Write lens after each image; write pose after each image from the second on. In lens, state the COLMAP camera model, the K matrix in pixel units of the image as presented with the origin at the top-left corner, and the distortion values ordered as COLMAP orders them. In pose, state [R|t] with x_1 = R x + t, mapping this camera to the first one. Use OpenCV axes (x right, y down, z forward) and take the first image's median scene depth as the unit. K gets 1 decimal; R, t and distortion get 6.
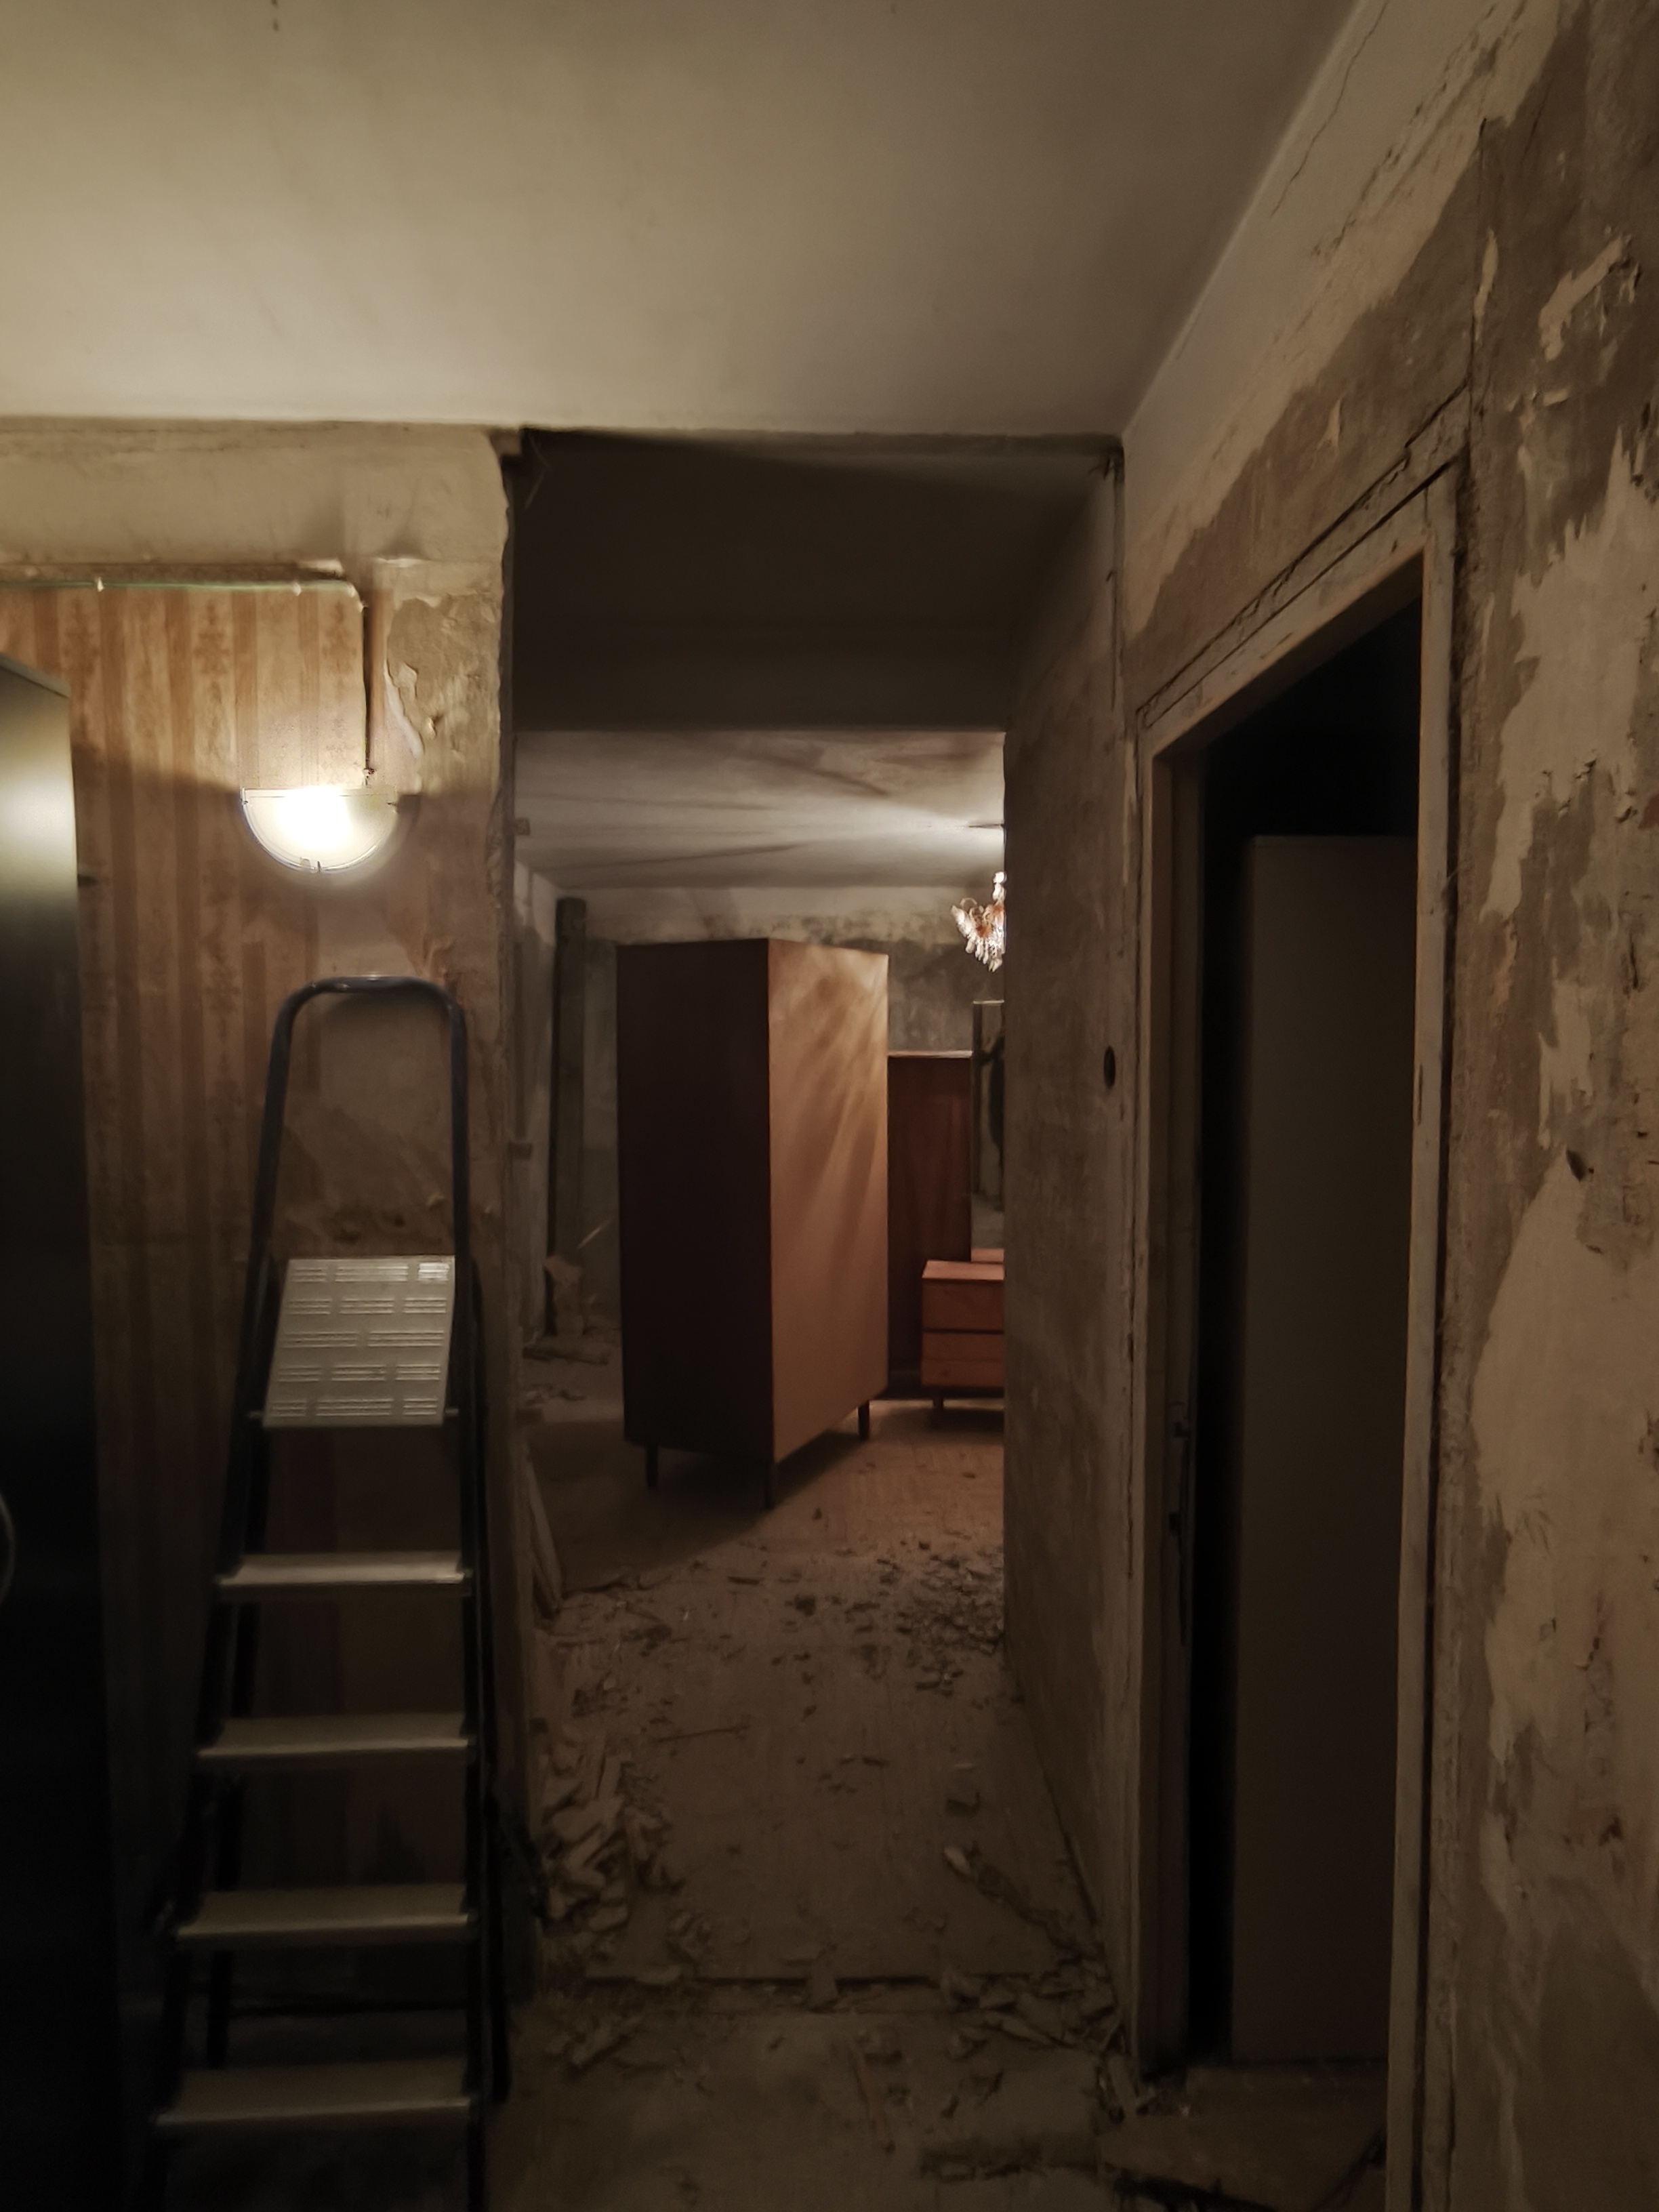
lens RADIAL K [[1138.2, 0, 828.0], [0, 1138.2, 1111.0], [0, 0, 1]] dist [0.001603, -0.001846]
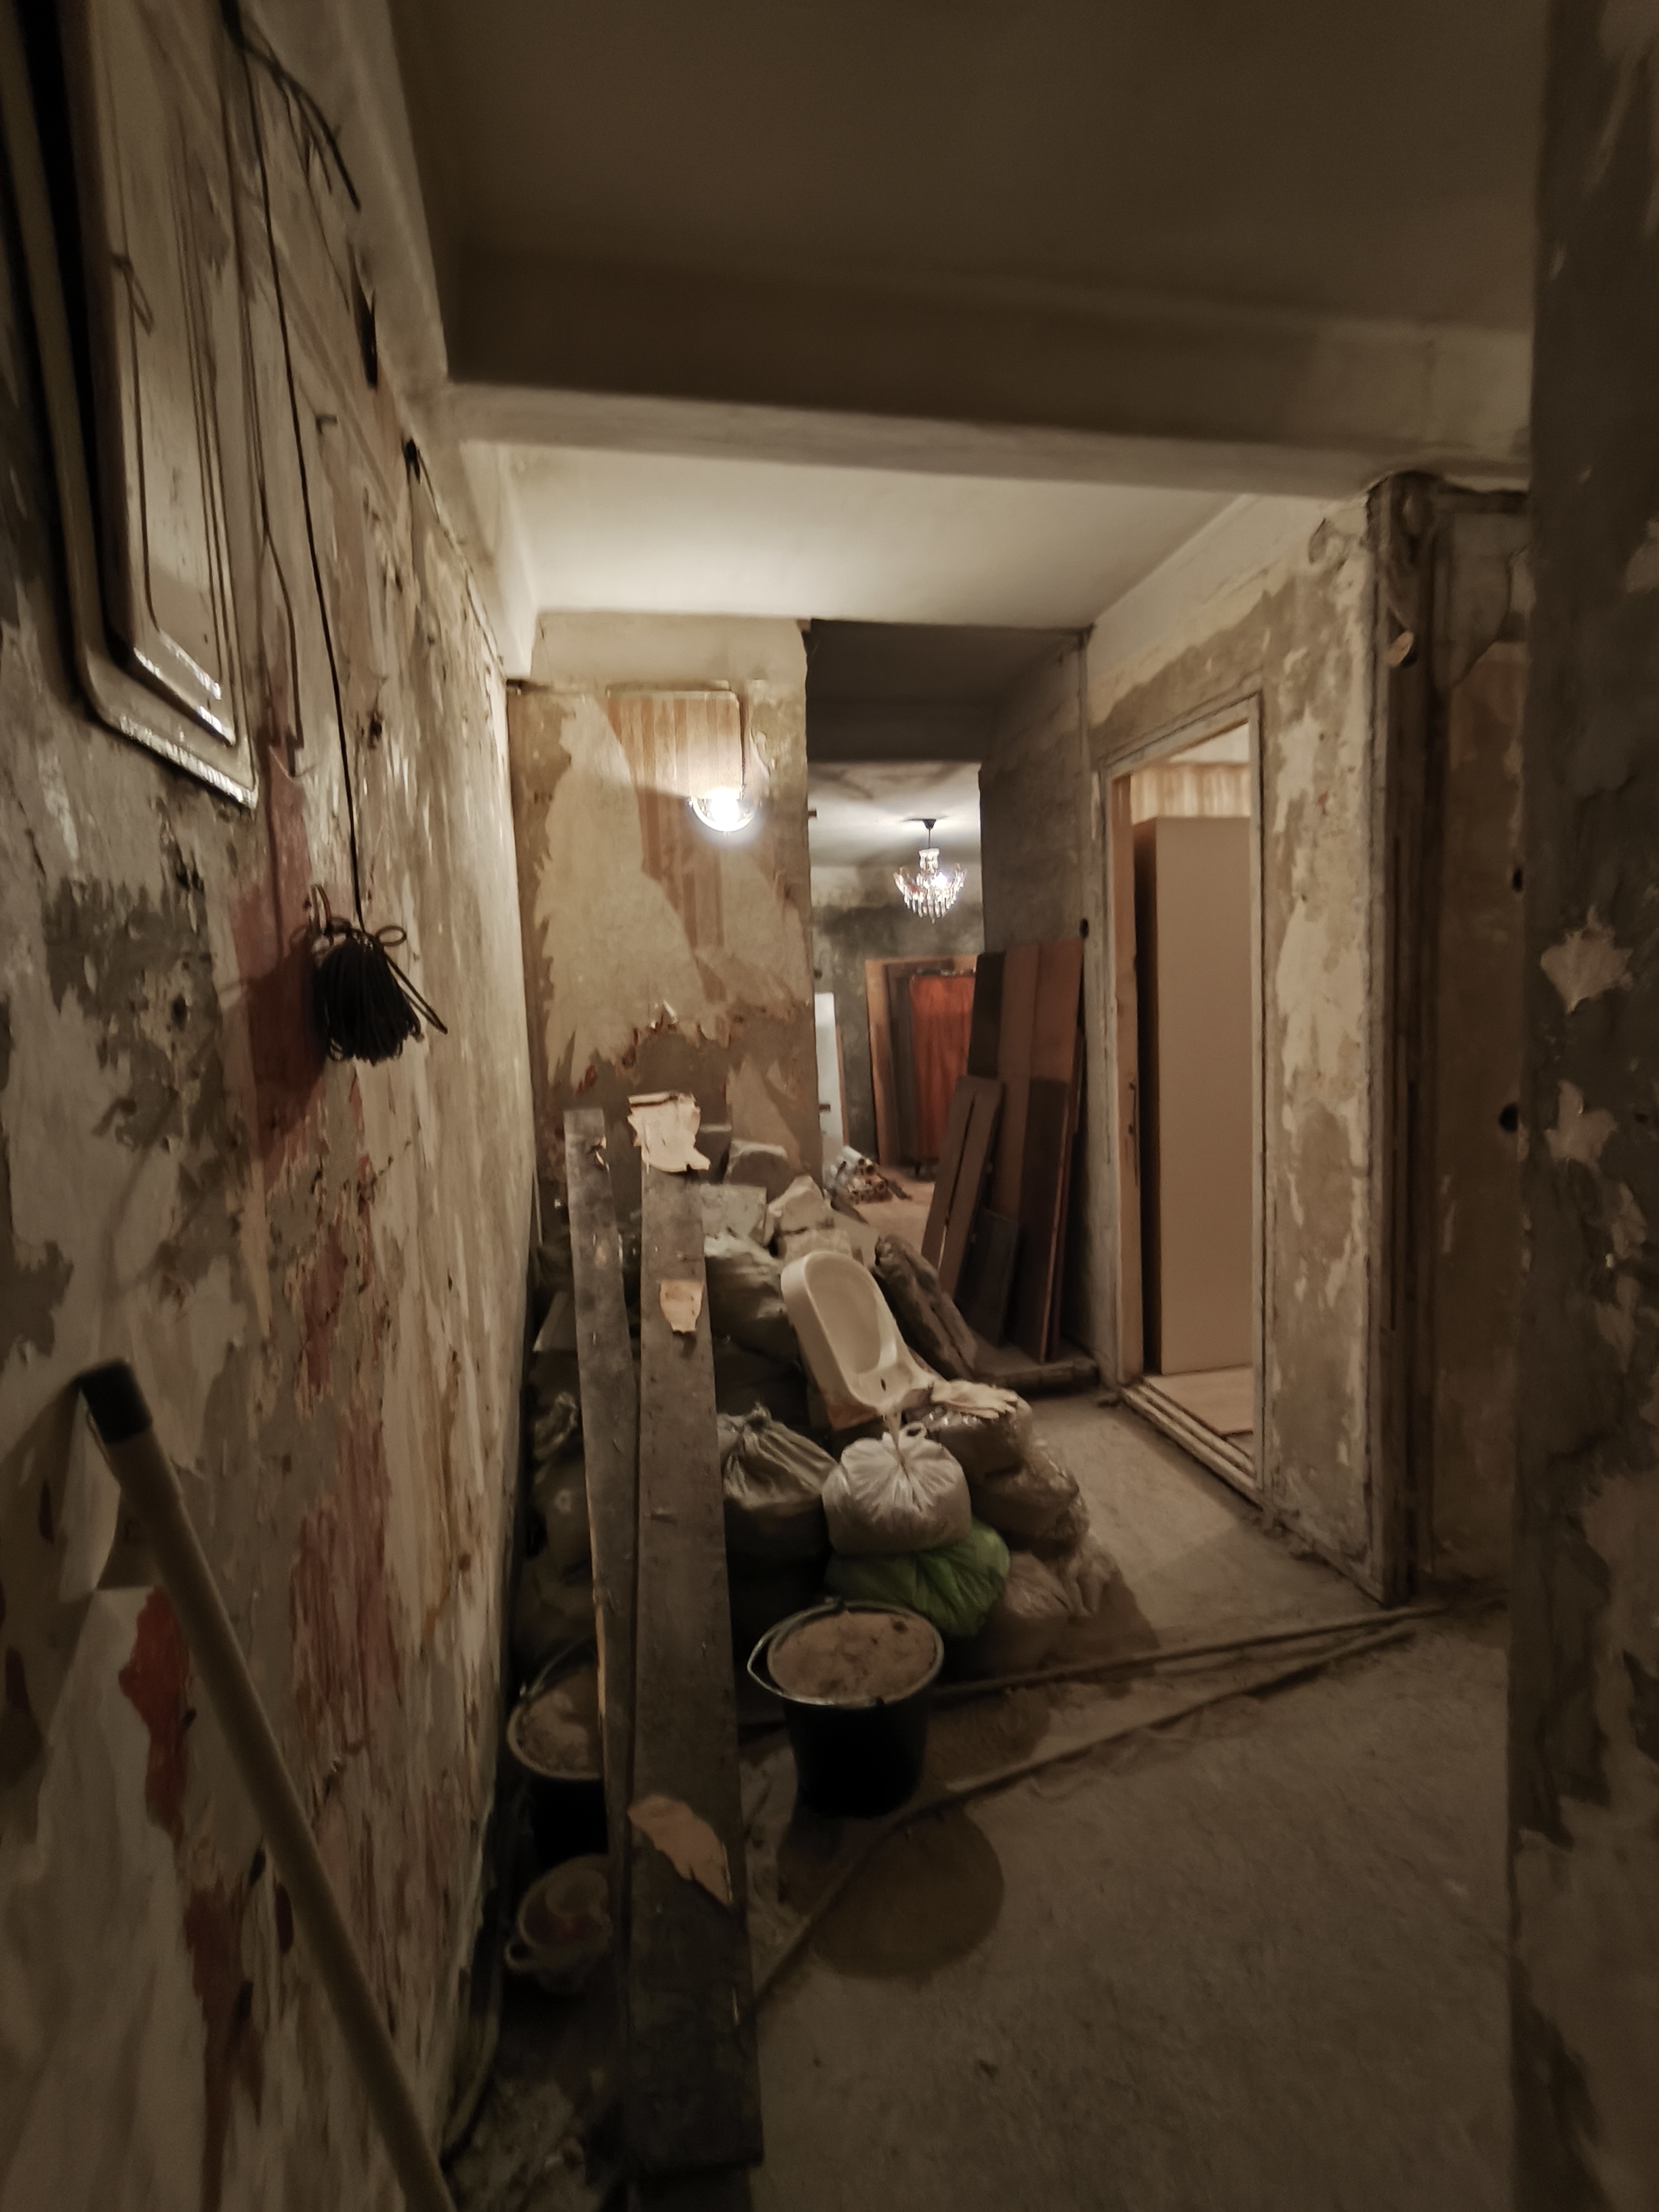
lens RADIAL K [[1003.0, 0, 832.4], [0, 1003.0, 1104.8], [0, 0, 1]] dist [-0.006335, 0.001582]
pose [[0.982133, -0.056407, 0.179538, -0.606891], [0.052052, 0.998227, 0.028880, 0.225812], [-0.180849, -0.019018, 0.983327, -0.800055]]
